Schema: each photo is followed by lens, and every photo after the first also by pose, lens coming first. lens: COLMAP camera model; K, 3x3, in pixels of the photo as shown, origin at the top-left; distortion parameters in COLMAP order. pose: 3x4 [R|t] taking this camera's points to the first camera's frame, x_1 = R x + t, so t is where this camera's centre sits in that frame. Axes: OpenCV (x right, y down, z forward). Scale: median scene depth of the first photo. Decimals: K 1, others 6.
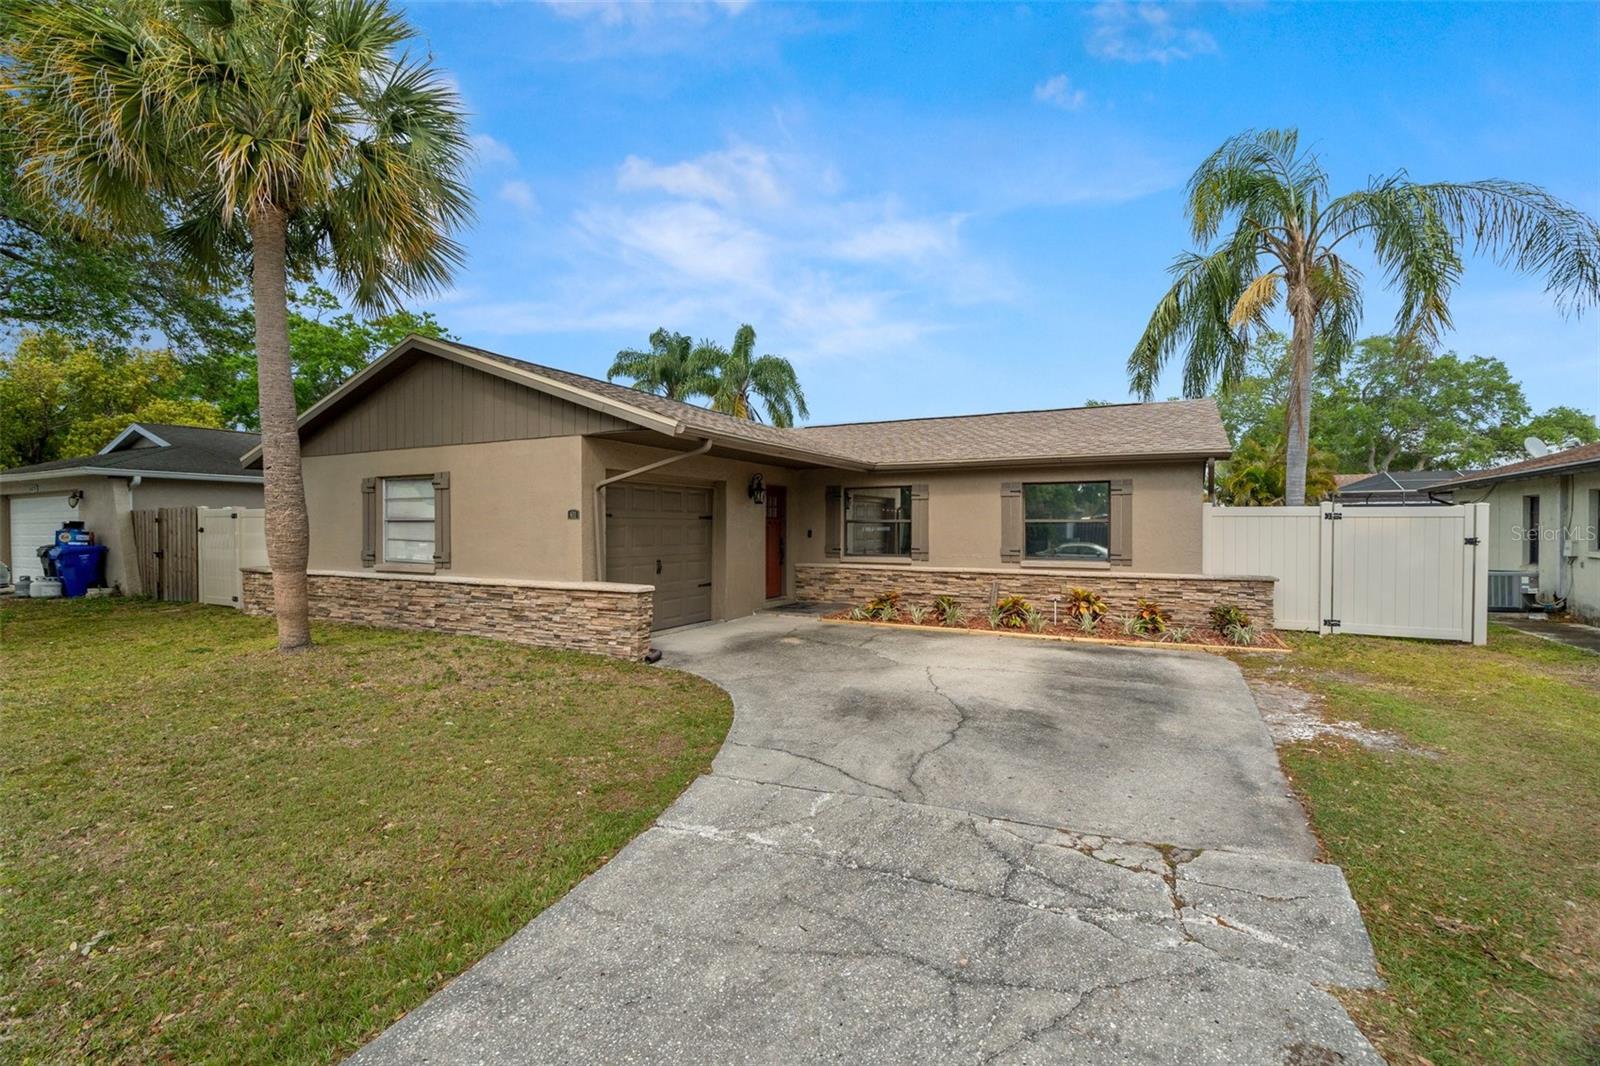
lens RADIAL K [[710.2, 0, 797.8], [0, 710.2, 536.2], [0, 0, 1]] dist [-0.009632, 0.003494]
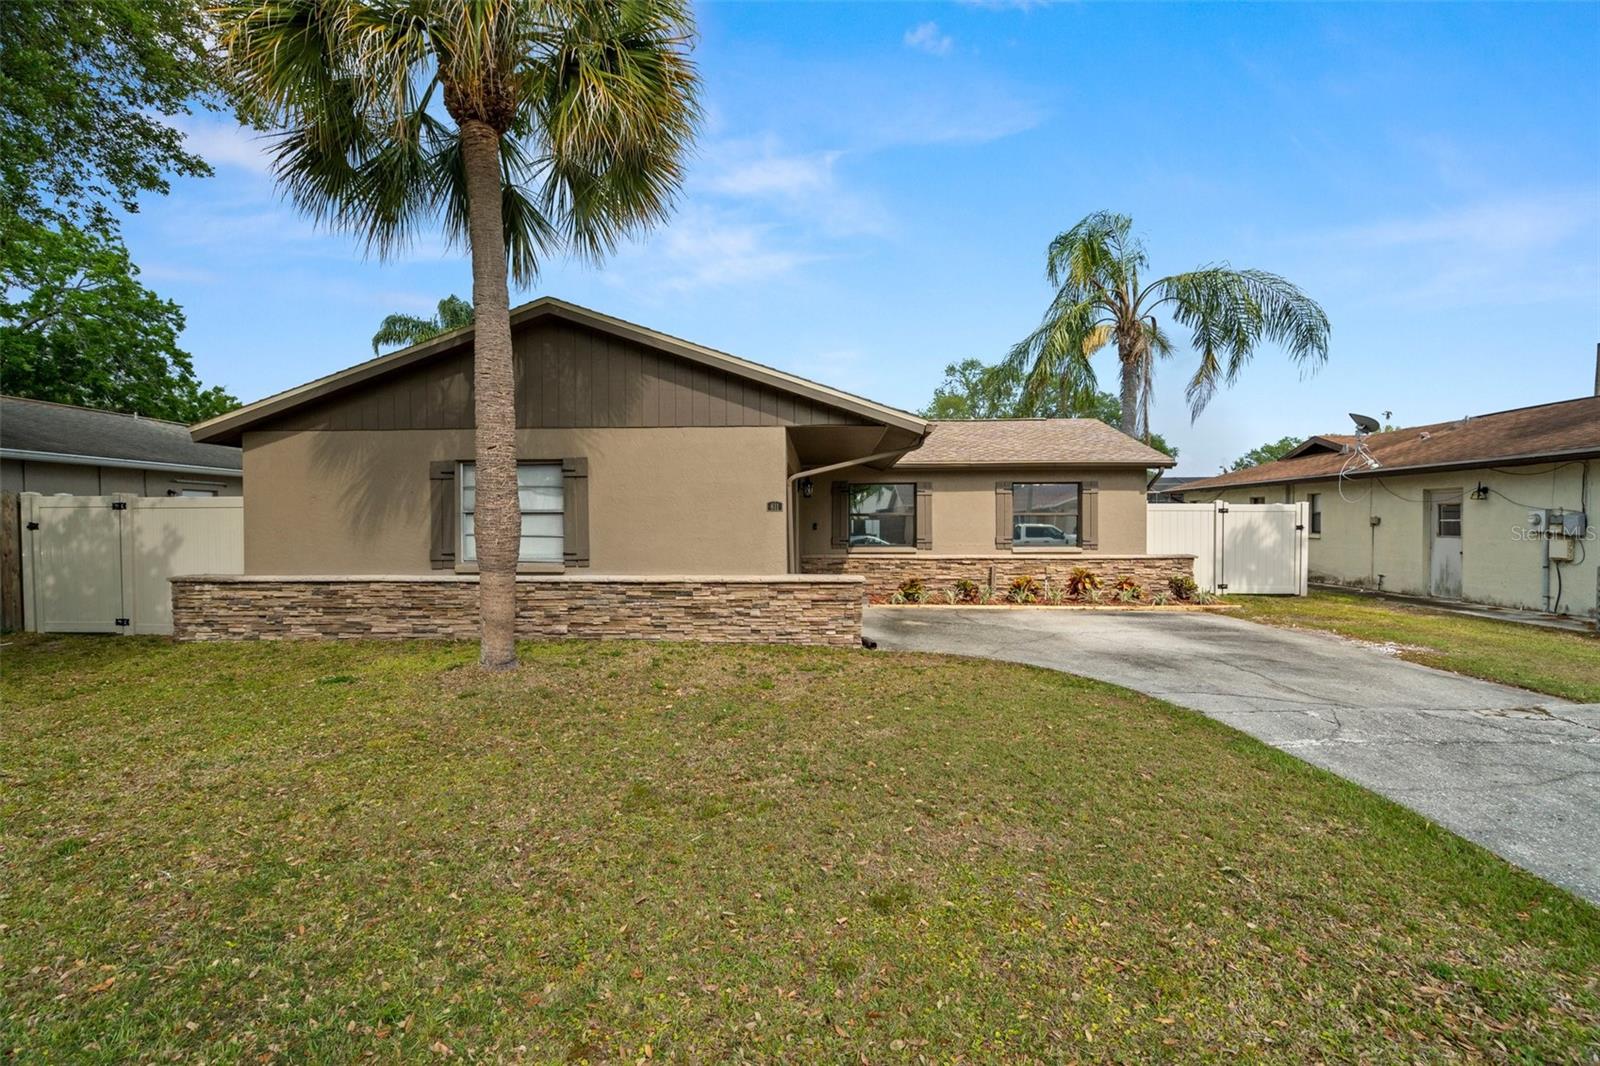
lens RADIAL K [[710.2, 0, 795.7], [0, 710.2, 548.2], [0, 0, 1]] dist [-0.009632, 0.003494]
pose [[0.908366, -0.019162, 0.417737, -0.599973], [0.009213, 0.999624, 0.025821, 0.001676], [-0.418074, -0.019607, 0.908201, 0.075827]]
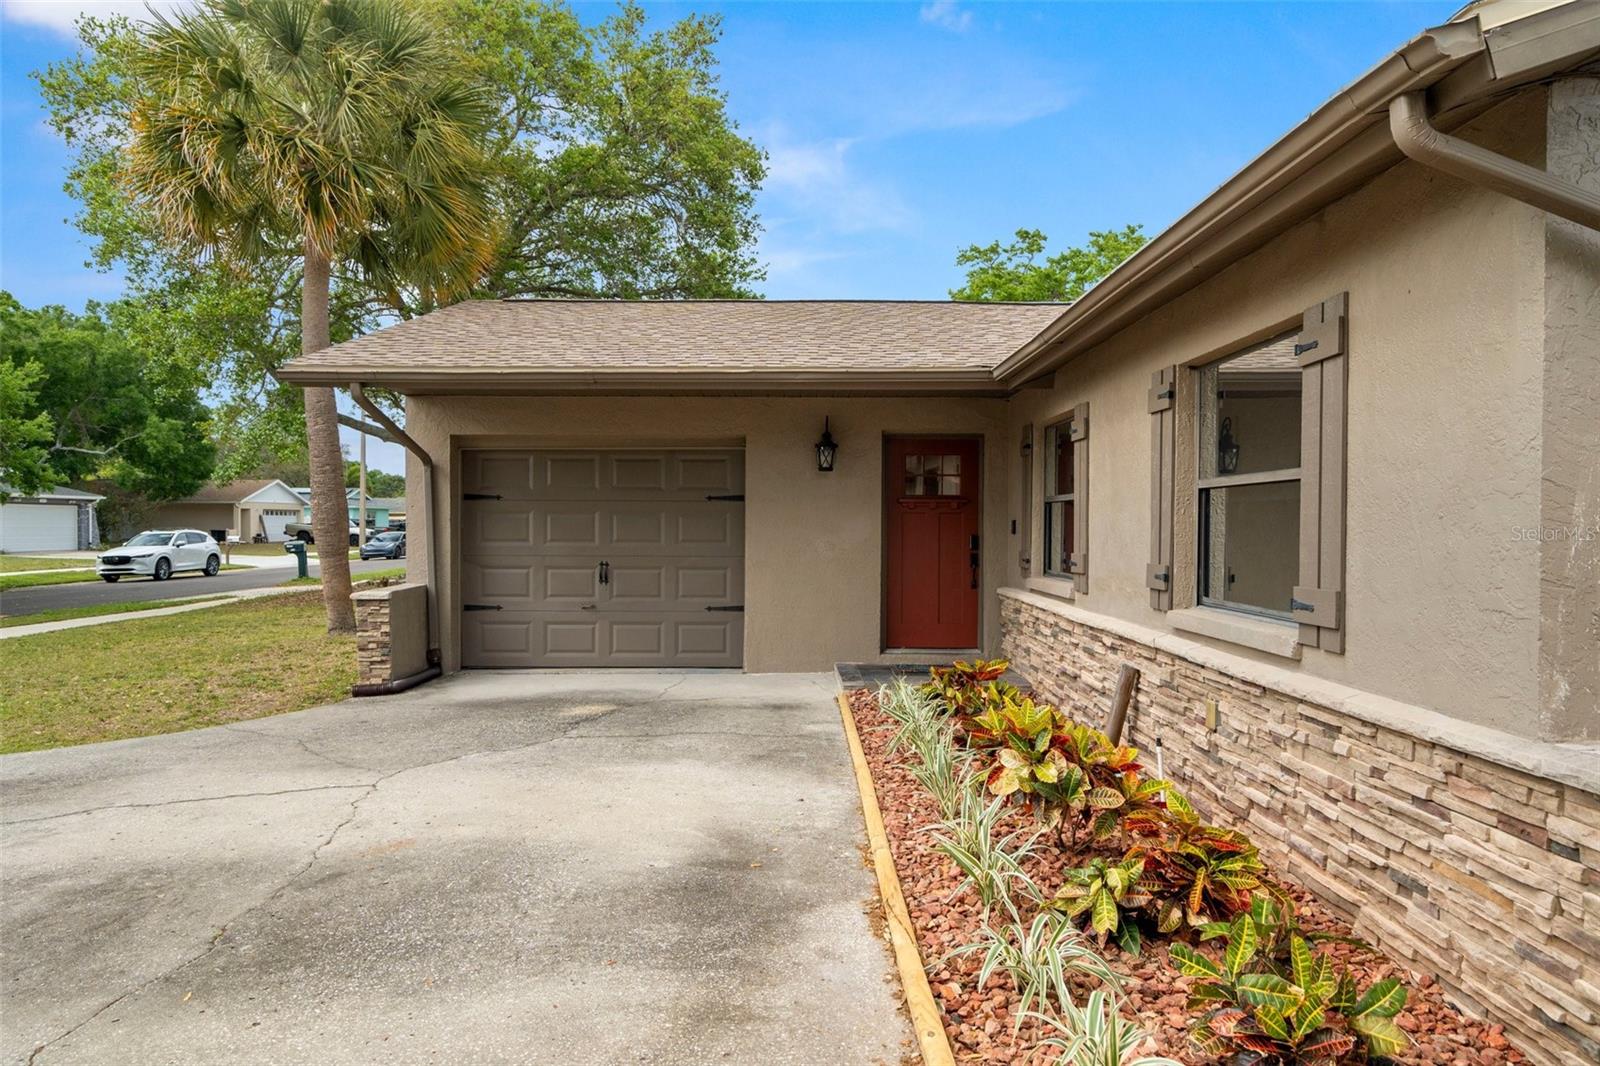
lens RADIAL K [[1003.4, 0, 806.1], [0, 1003.4, 534.3], [0, 0, 1]] dist [-0.000948, 0.000053]
pose [[0.466973, 0.007756, -0.884238, 0.742262], [-0.011601, 0.999929, 0.002644, 0.002262], [0.884195, 0.009023, 0.467030, 0.739240]]
